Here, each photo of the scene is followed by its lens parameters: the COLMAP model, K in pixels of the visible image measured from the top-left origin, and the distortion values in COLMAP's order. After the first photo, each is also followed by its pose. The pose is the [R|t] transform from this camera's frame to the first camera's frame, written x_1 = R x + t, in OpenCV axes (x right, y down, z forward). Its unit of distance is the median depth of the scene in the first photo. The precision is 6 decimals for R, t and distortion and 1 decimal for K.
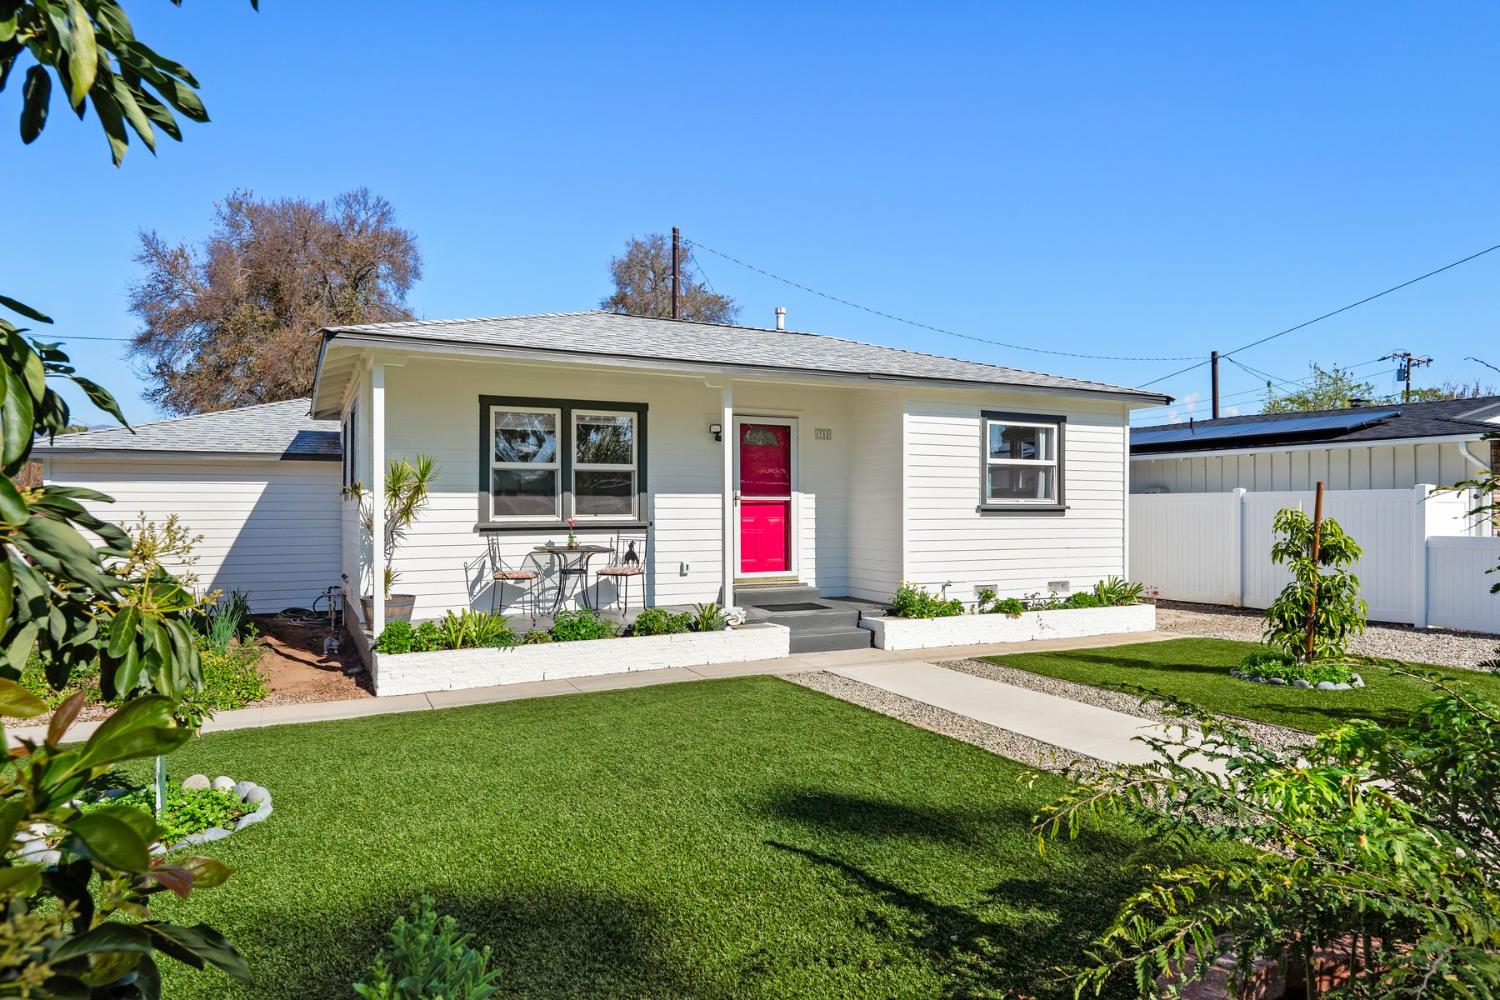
lens RADIAL K [[918.7, 0, 752.2], [0, 918.7, 513.8], [0, 0, 1]] dist [0.005098, 0.001644]
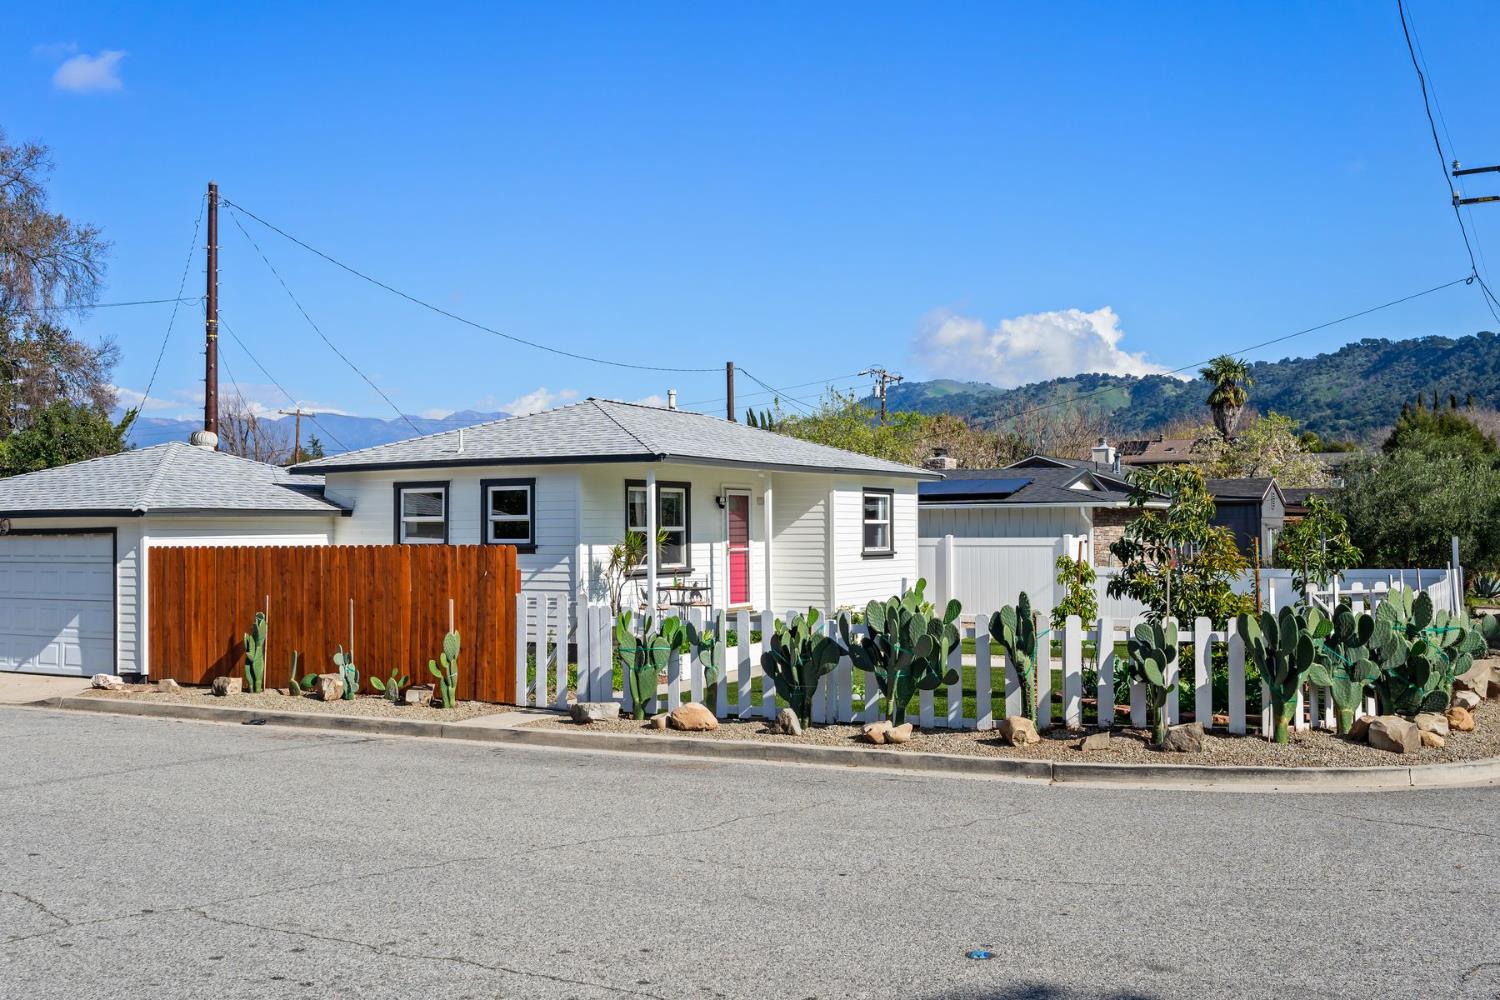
lens RADIAL K [[1491.9, 0, 748.2], [0, 1491.9, 501.8], [0, 0, 1]] dist [0.009519, 0.000000]
pose [[0.828289, 0.006958, 0.560257, -1.210362], [0.006396, 0.999740, -0.021871, -0.038489], [-0.560264, 0.021699, 0.828030, -0.843961]]
